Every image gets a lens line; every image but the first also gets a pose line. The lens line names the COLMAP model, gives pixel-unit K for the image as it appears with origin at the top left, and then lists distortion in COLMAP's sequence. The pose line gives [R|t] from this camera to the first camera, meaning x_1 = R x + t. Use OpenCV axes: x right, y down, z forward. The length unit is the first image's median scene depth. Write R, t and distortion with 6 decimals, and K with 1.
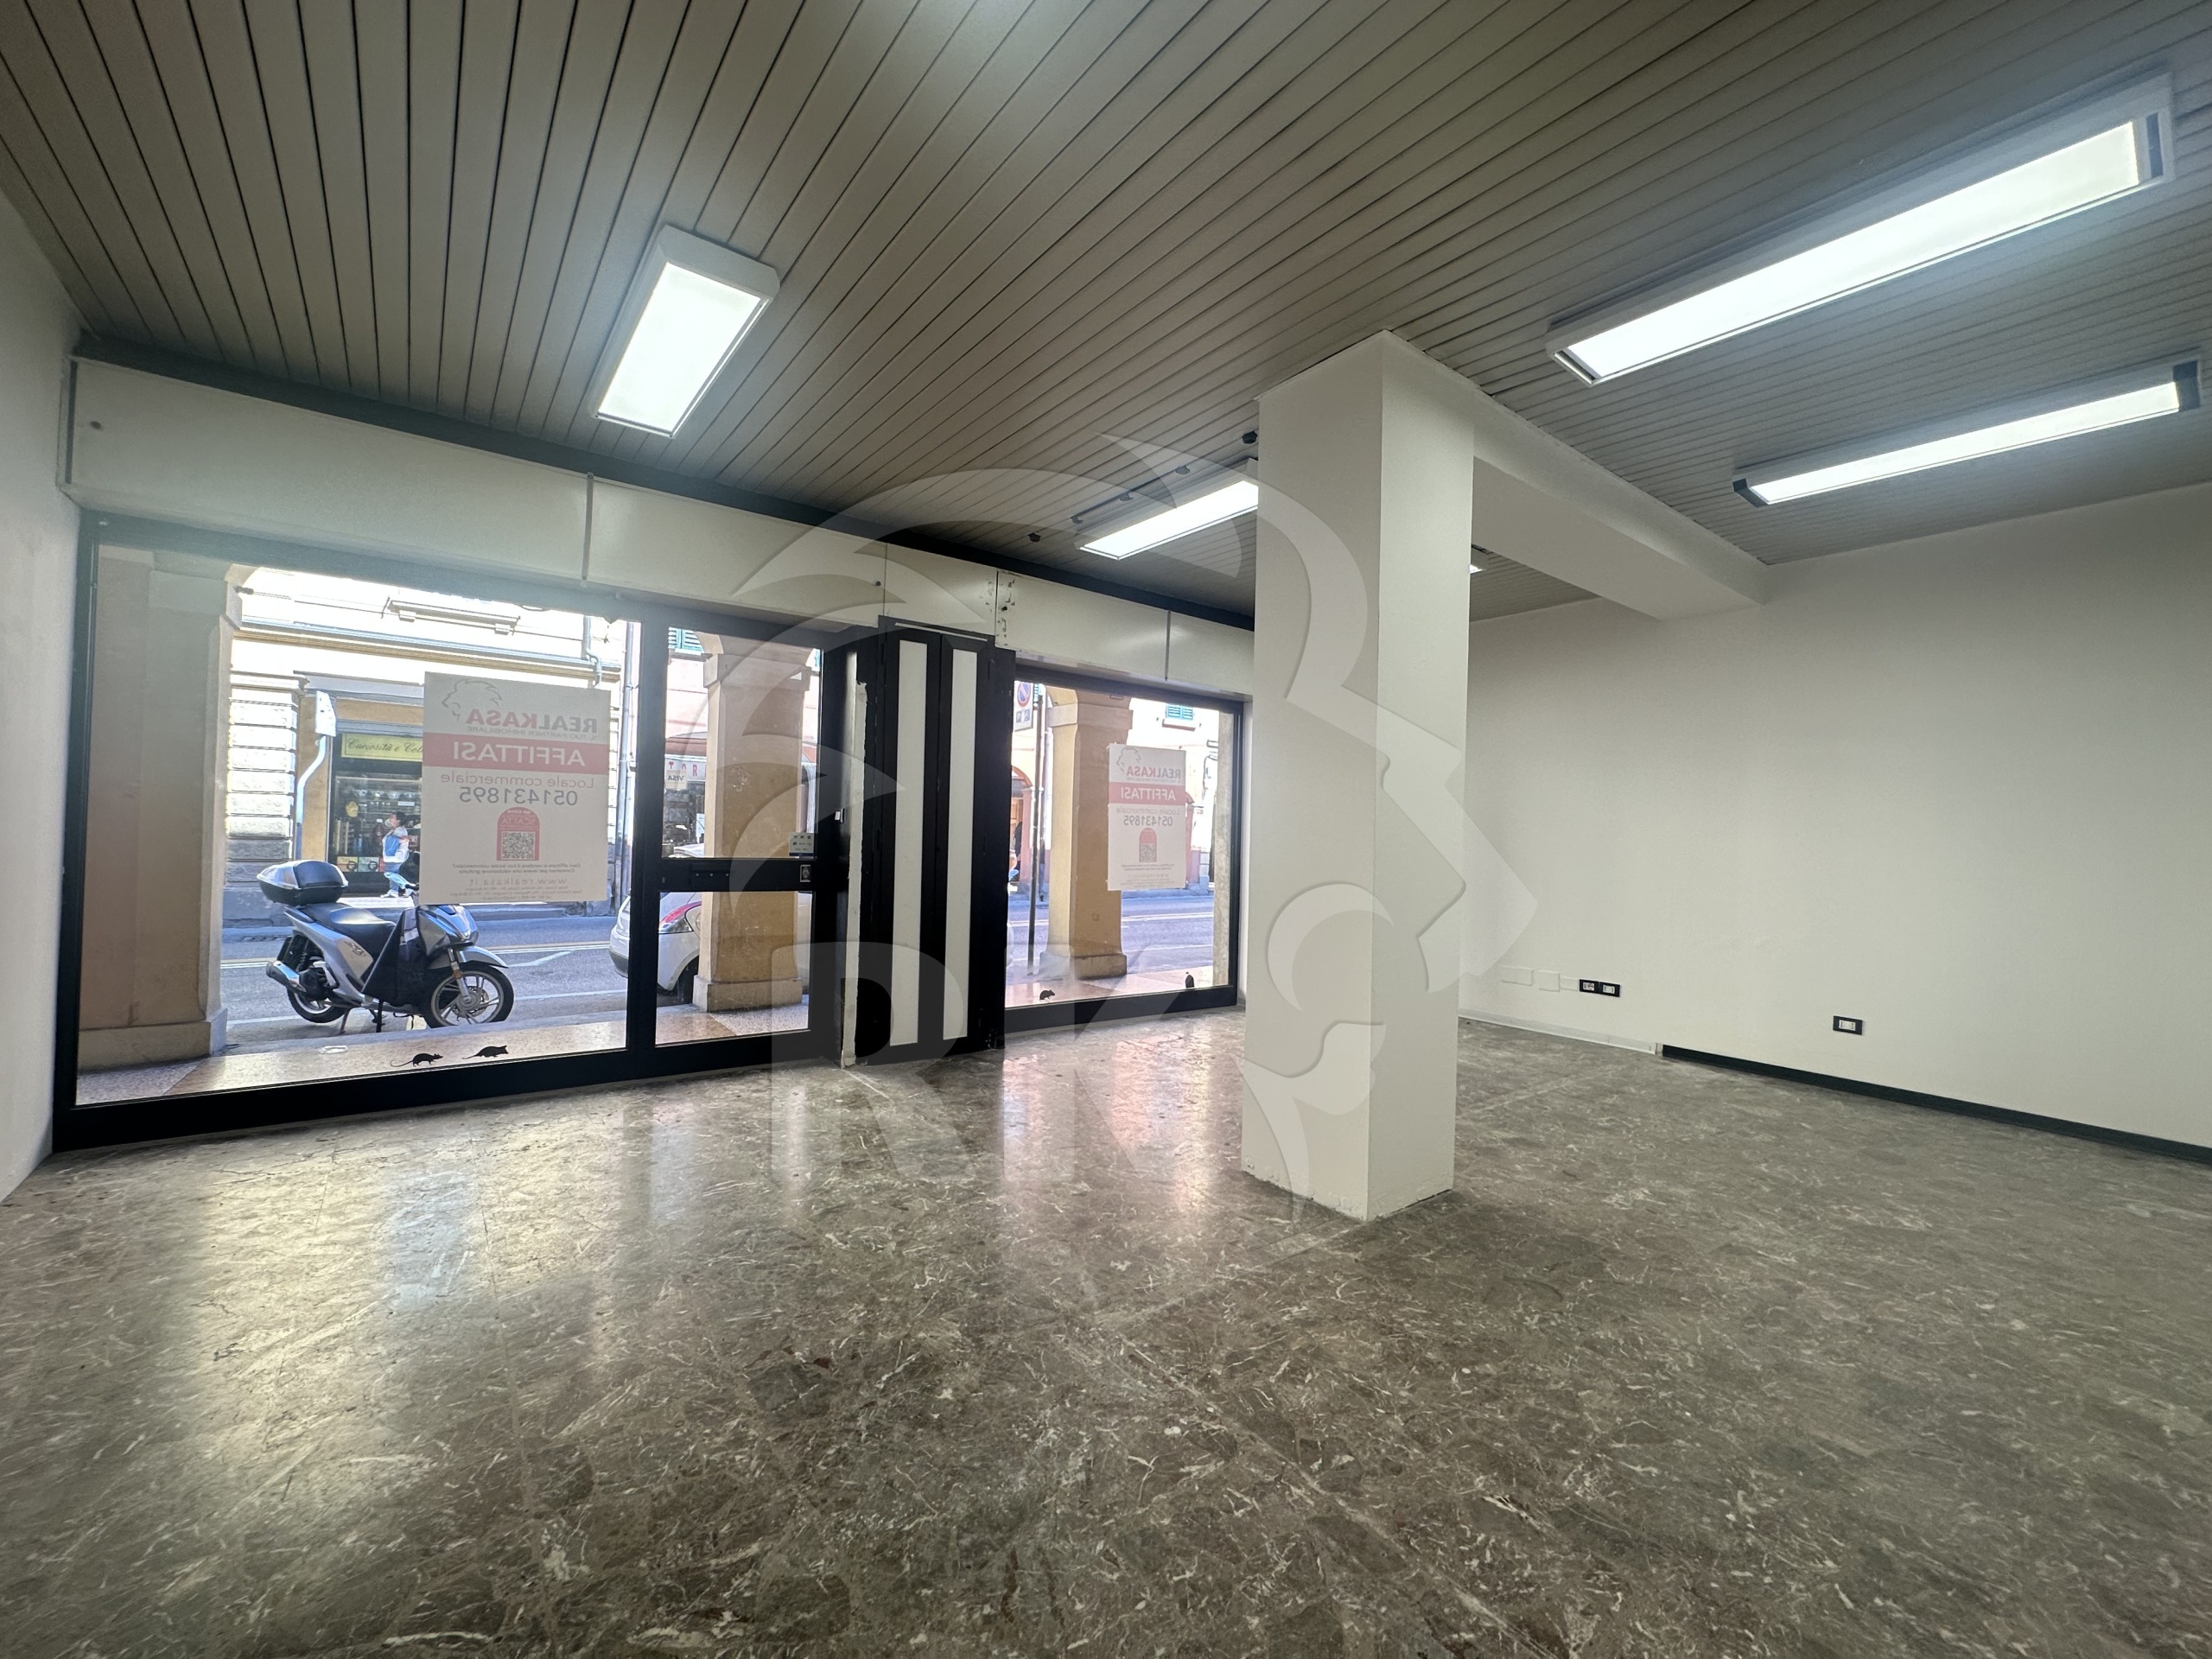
lens RADIAL K [[880.6, 0, 1103.8], [0, 880.6, 833.1], [0, 0, 1]] dist [-0.000609, 0.000431]
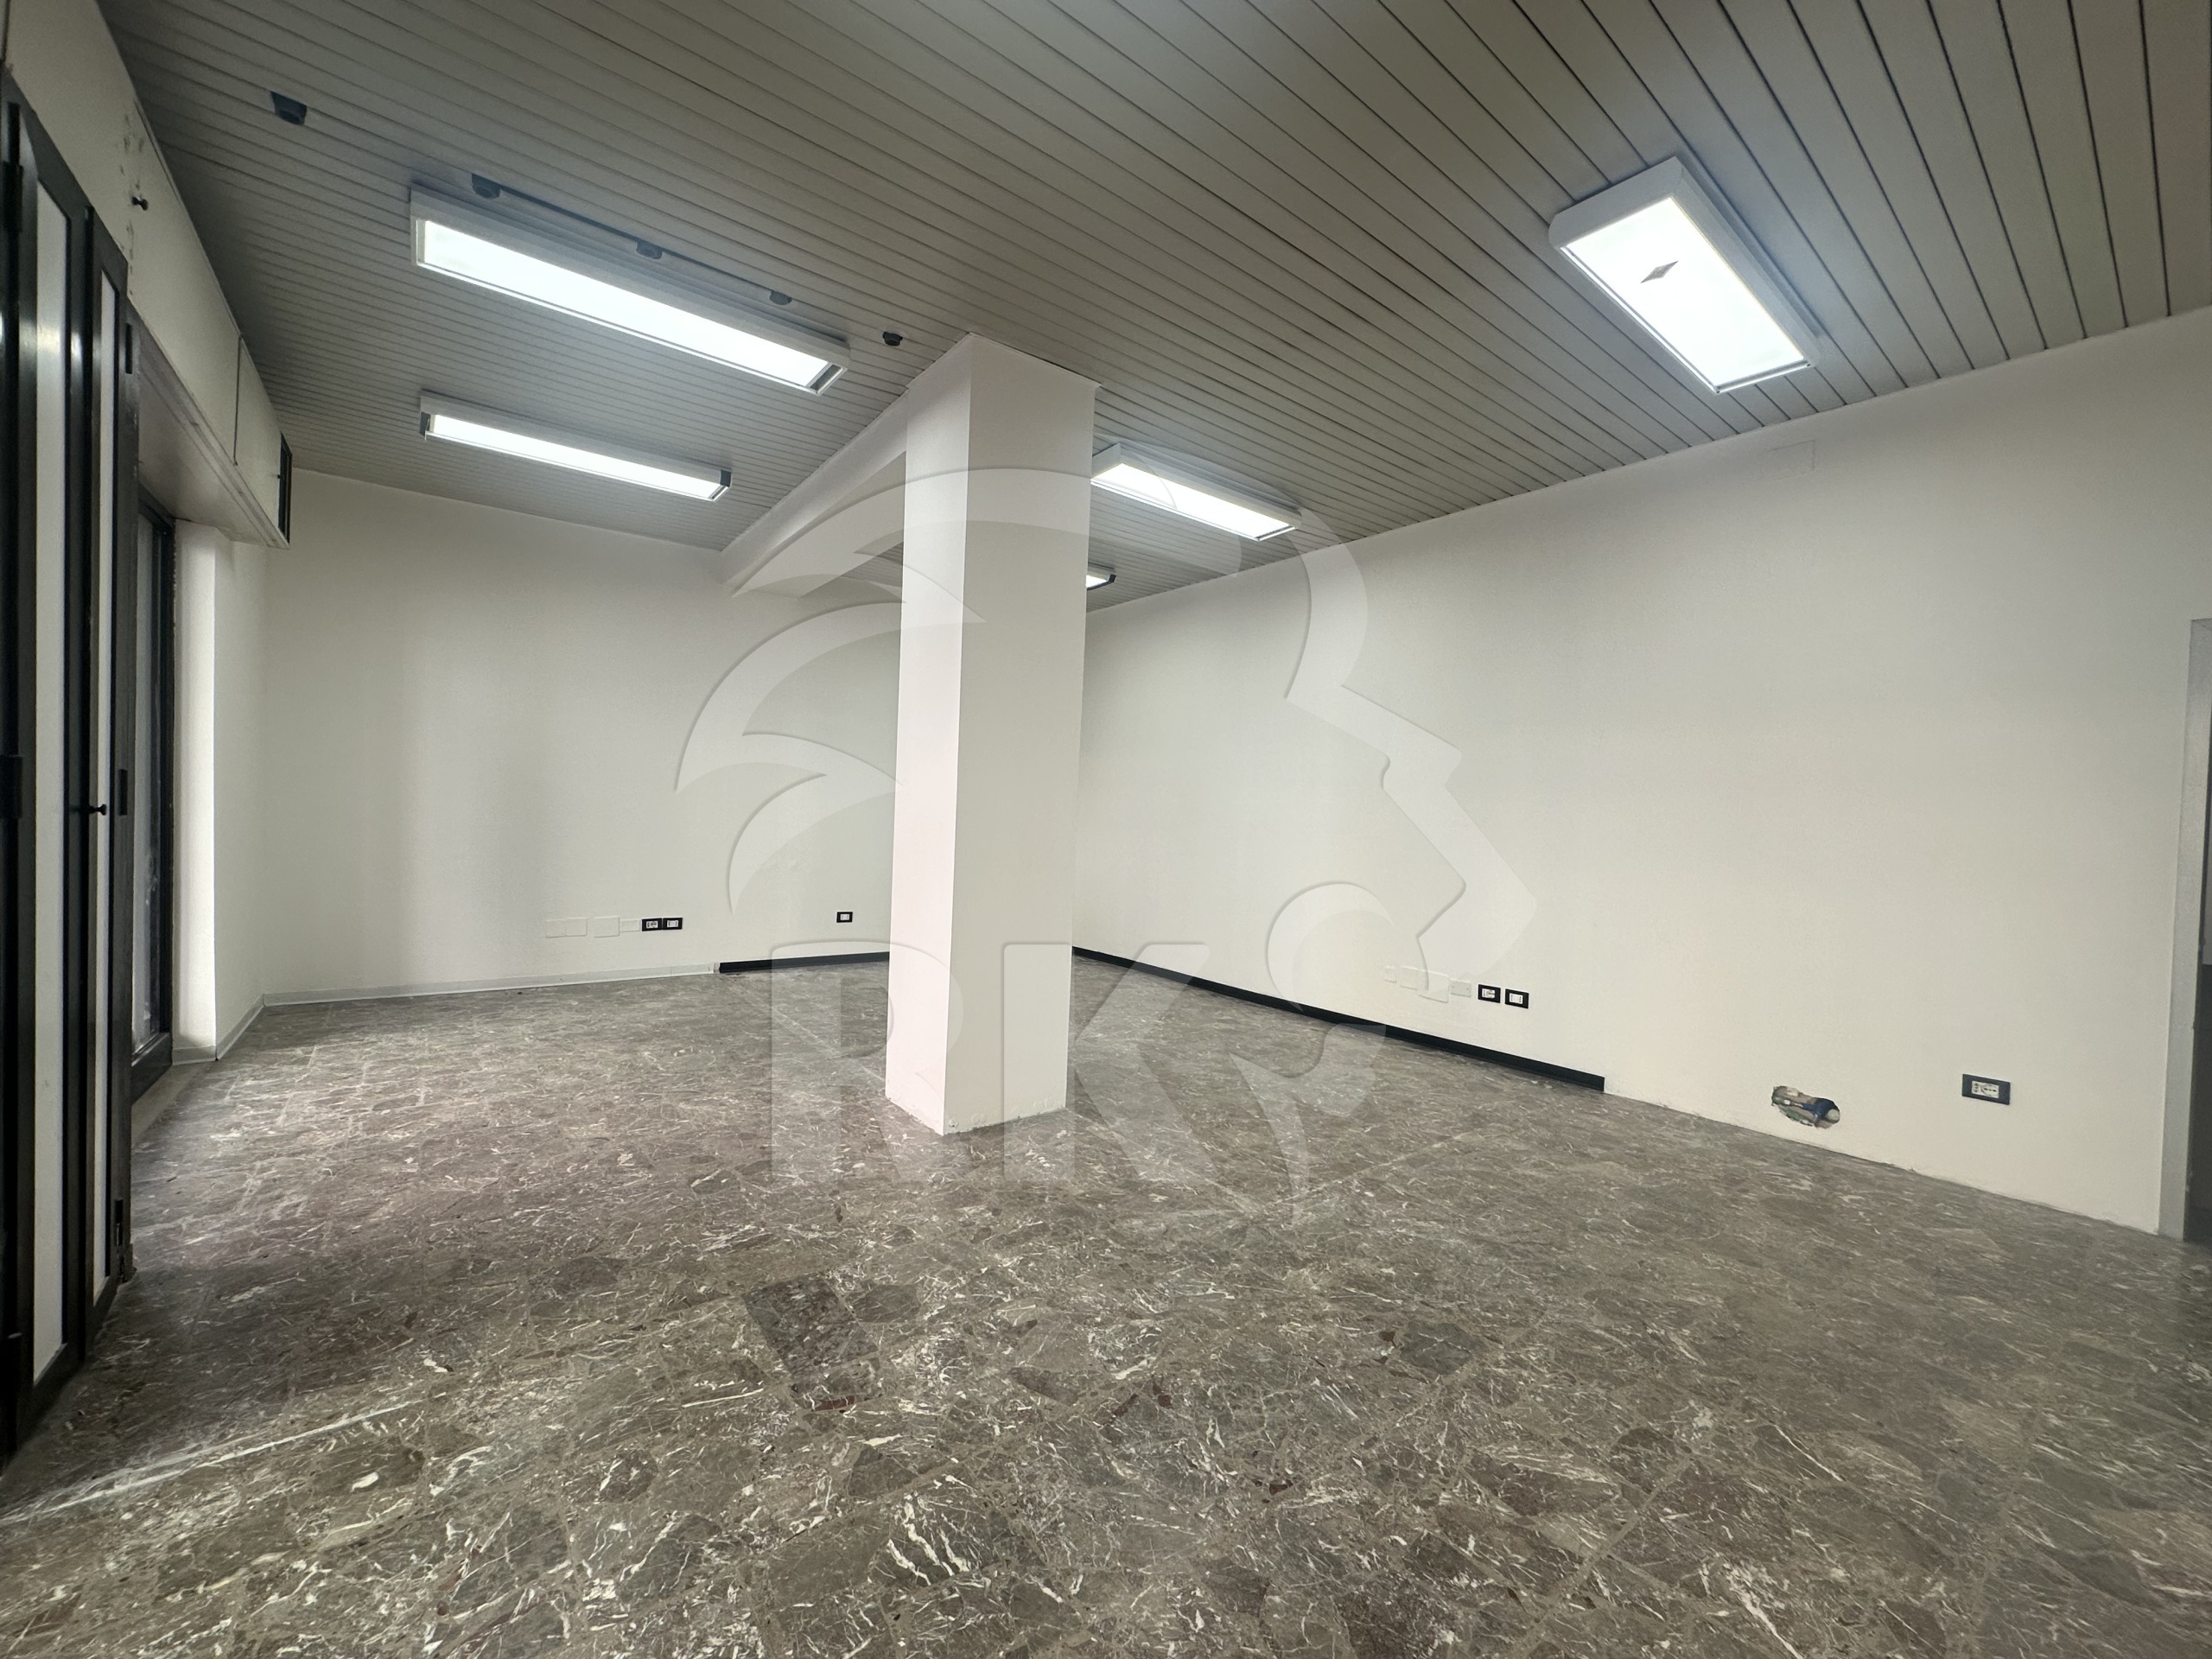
lens RADIAL K [[880.6, 0, 1108.7], [0, 880.6, 834.8], [0, 0, 1]] dist [-0.000609, 0.000431]
pose [[-0.002358, -0.054417, 0.998516, -0.964416], [-0.041019, 0.997683, 0.054275, -0.014393], [-0.999156, -0.040831, -0.004585, 0.998663]]
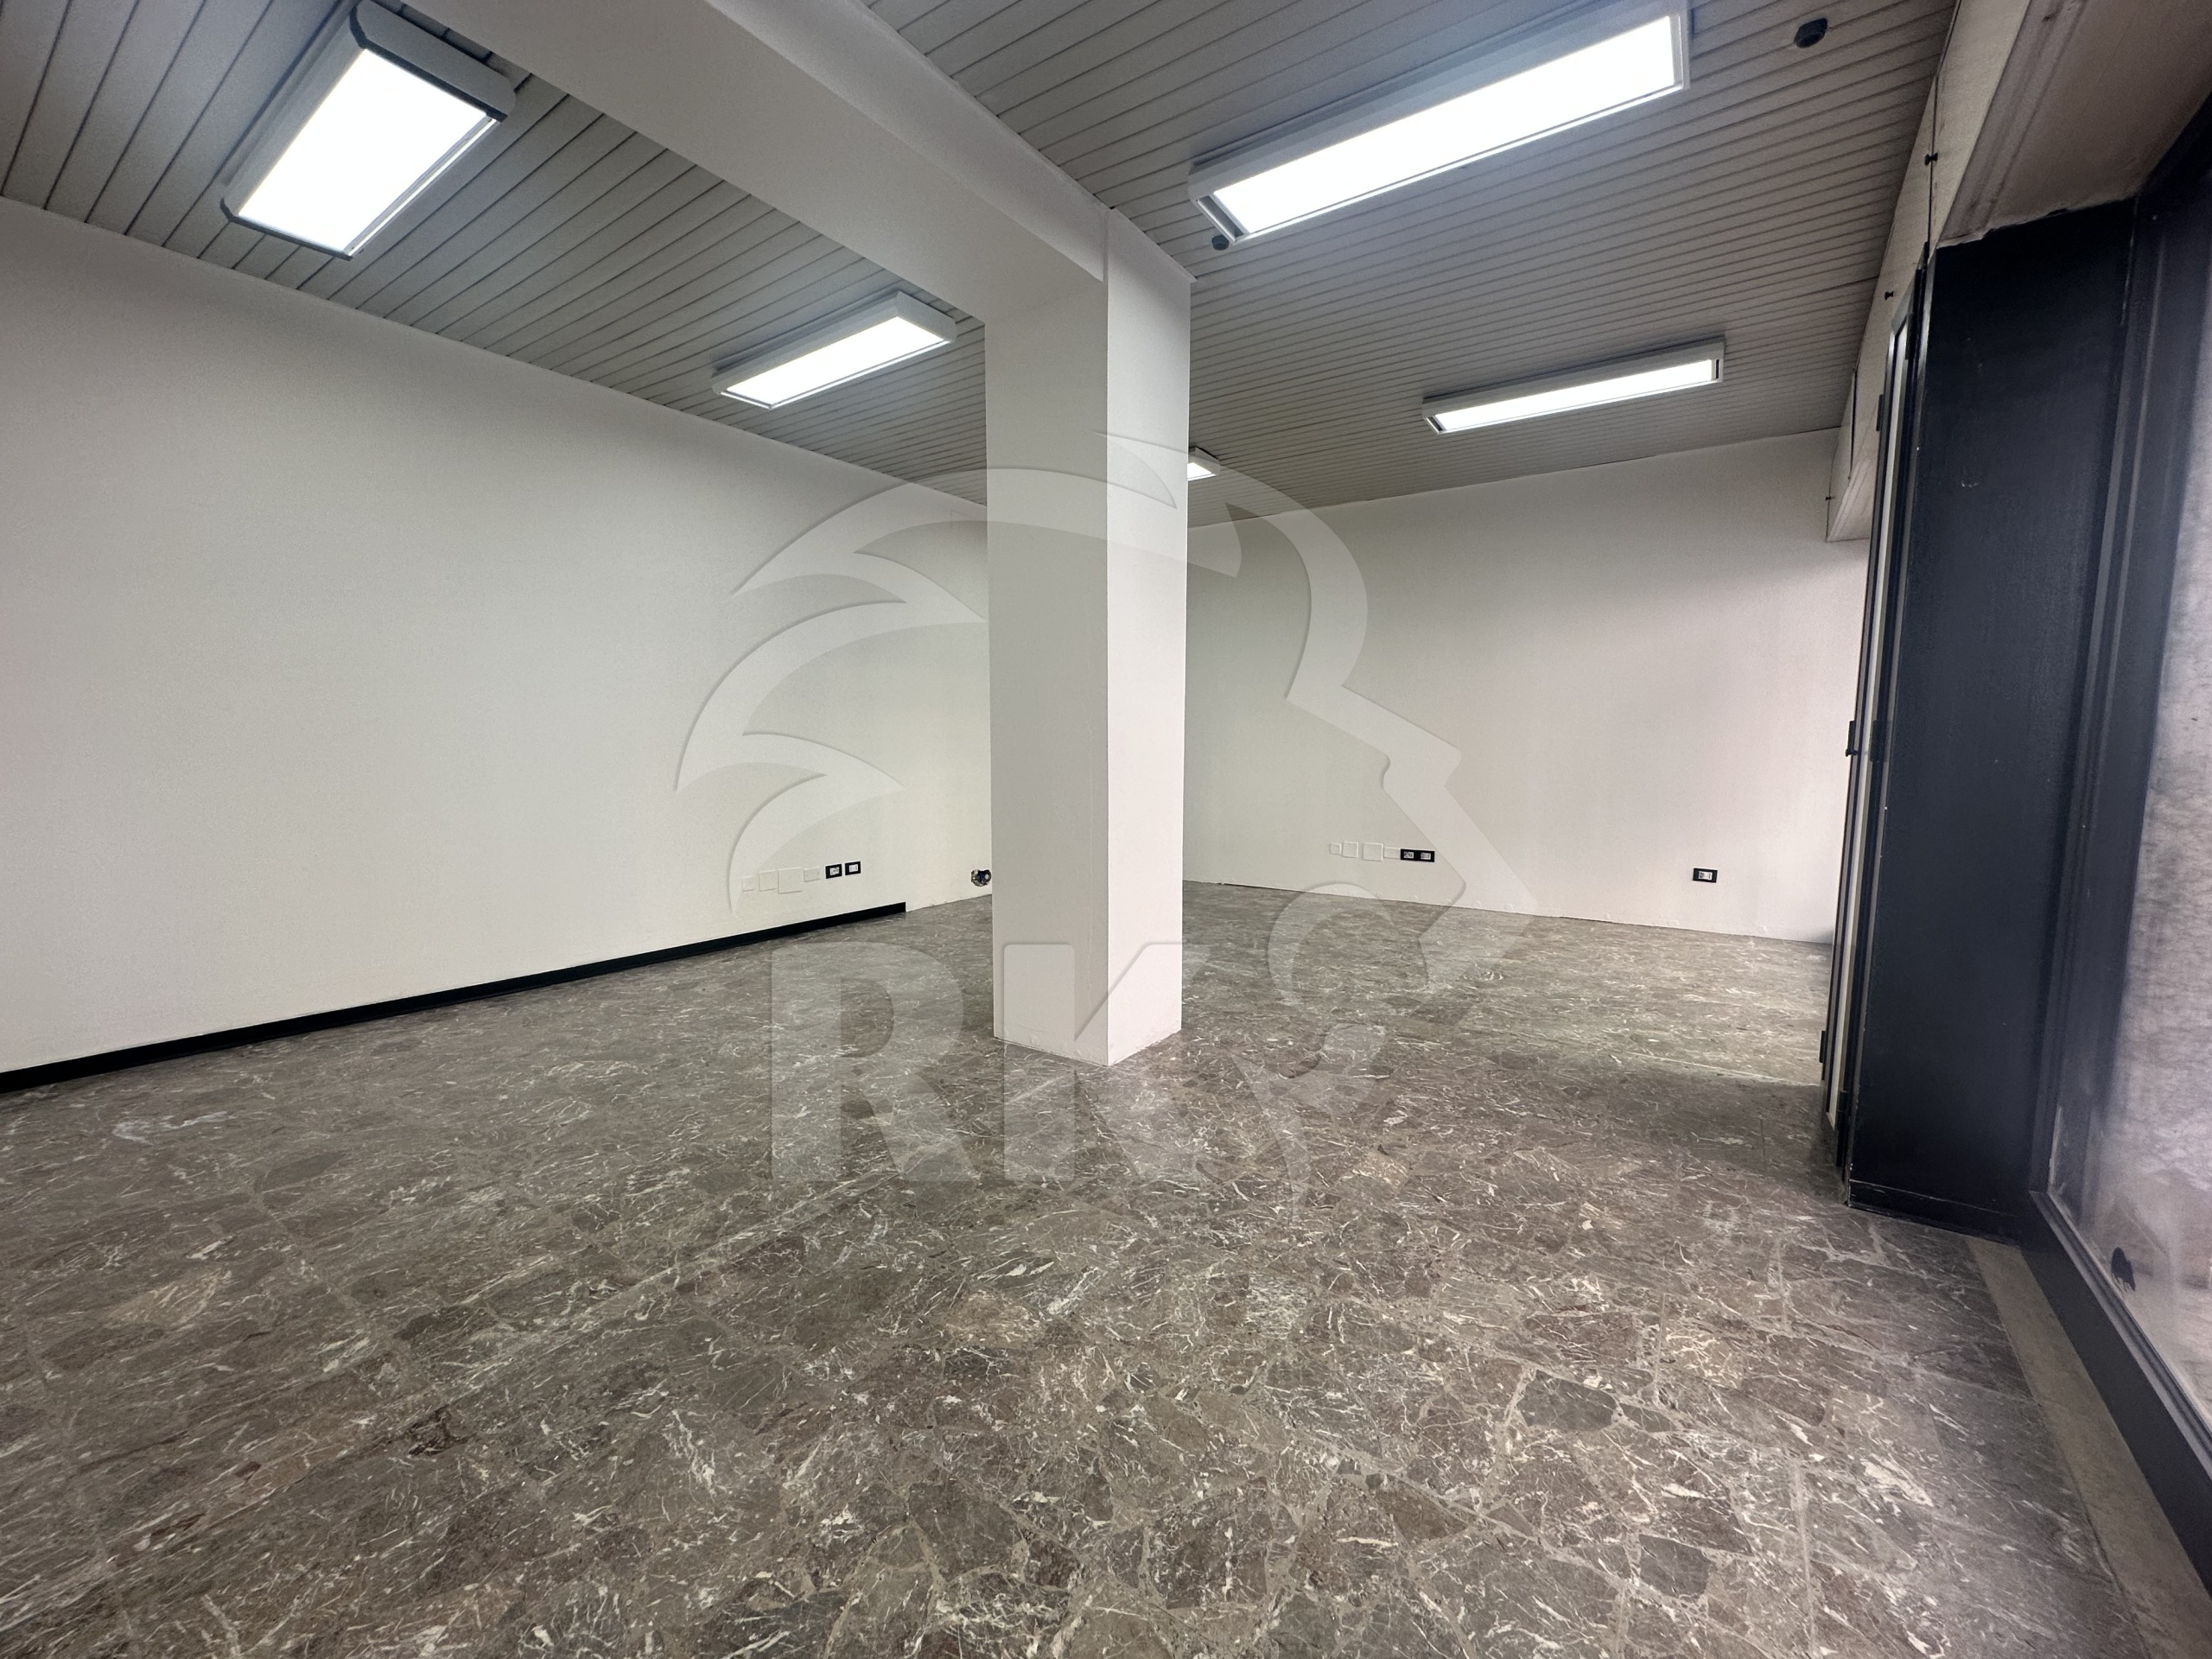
lens RADIAL K [[880.6, 0, 1107.3], [0, 880.6, 835.7], [0, 0, 1]] dist [-0.000609, 0.000431]
pose [[-0.953538, 0.000249, -0.301274, 0.682510], [-0.028856, 0.995327, 0.092154, 0.057102], [0.299889, 0.096566, -0.949074, 2.371941]]
